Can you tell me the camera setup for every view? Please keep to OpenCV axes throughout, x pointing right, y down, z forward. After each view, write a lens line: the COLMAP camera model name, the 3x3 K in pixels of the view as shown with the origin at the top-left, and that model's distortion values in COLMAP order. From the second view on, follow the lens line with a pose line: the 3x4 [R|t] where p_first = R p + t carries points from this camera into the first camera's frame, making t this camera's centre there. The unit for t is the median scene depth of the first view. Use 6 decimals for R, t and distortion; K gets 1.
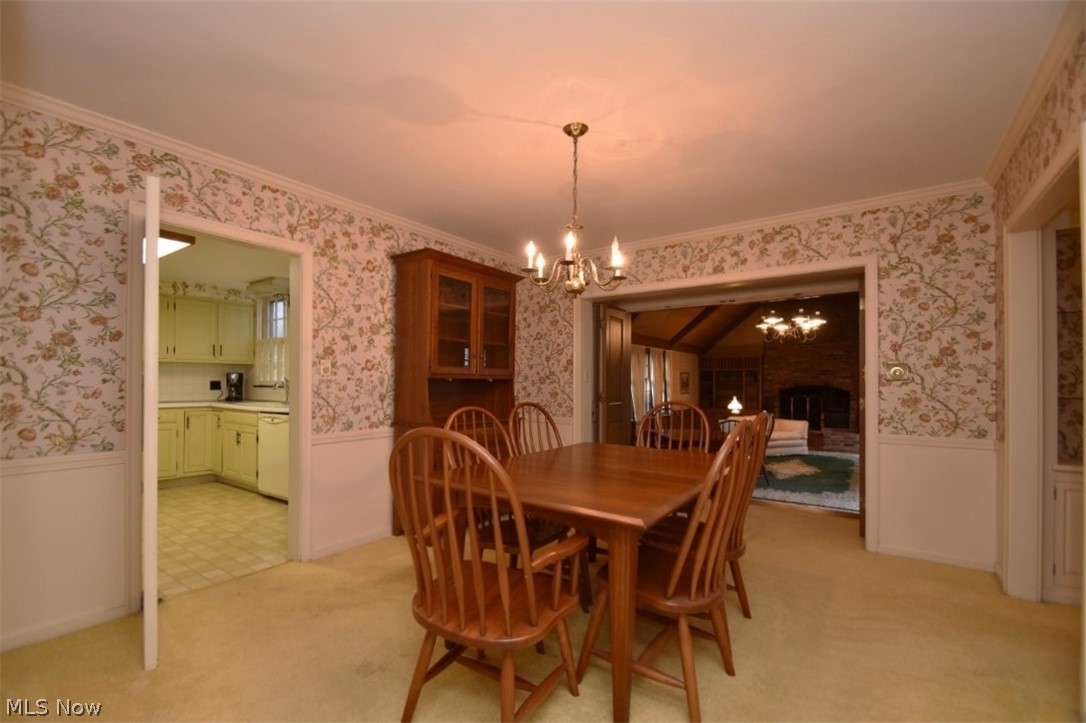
lens RADIAL K [[480.1, 0, 522.4], [0, 480.1, 382.1], [0, 0, 1]] dist [-0.000603, -0.000029]
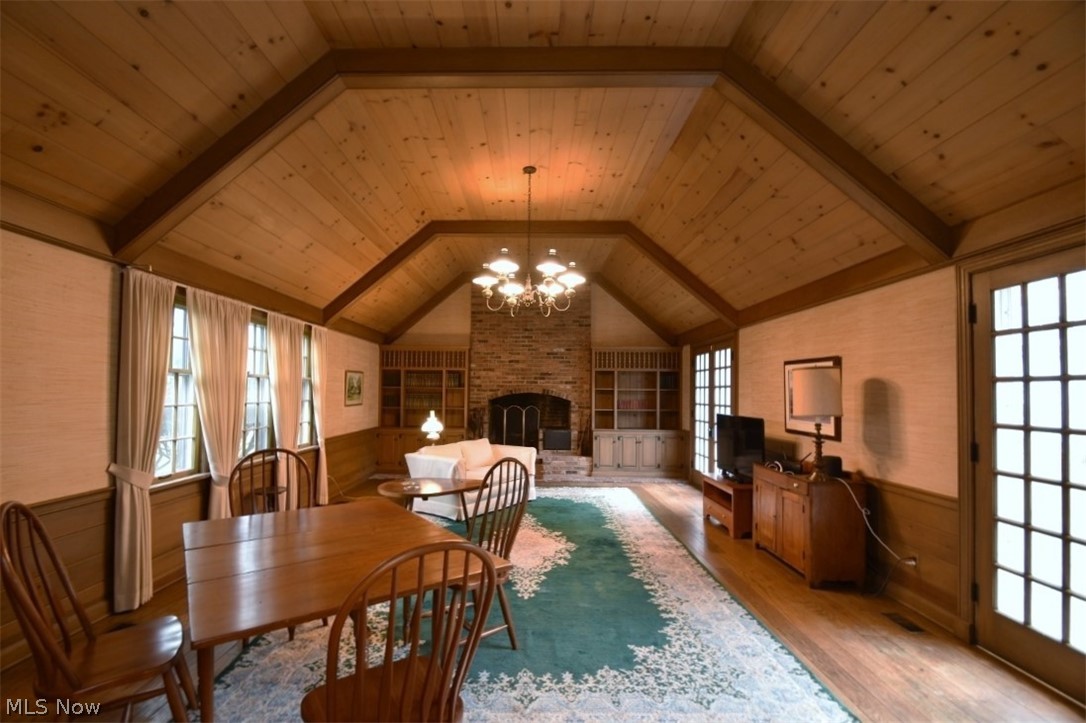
lens RADIAL K [[480.1, 0, 522.4], [0, 480.1, 382.1], [0, 0, 1]] dist [-0.000603, -0.000029]
pose [[0.820218, 0.017746, 0.571775, 0.187492], [-0.009963, 0.999810, -0.016739, 0.002760], [-0.571964, 0.008033, 0.820240, 0.434851]]
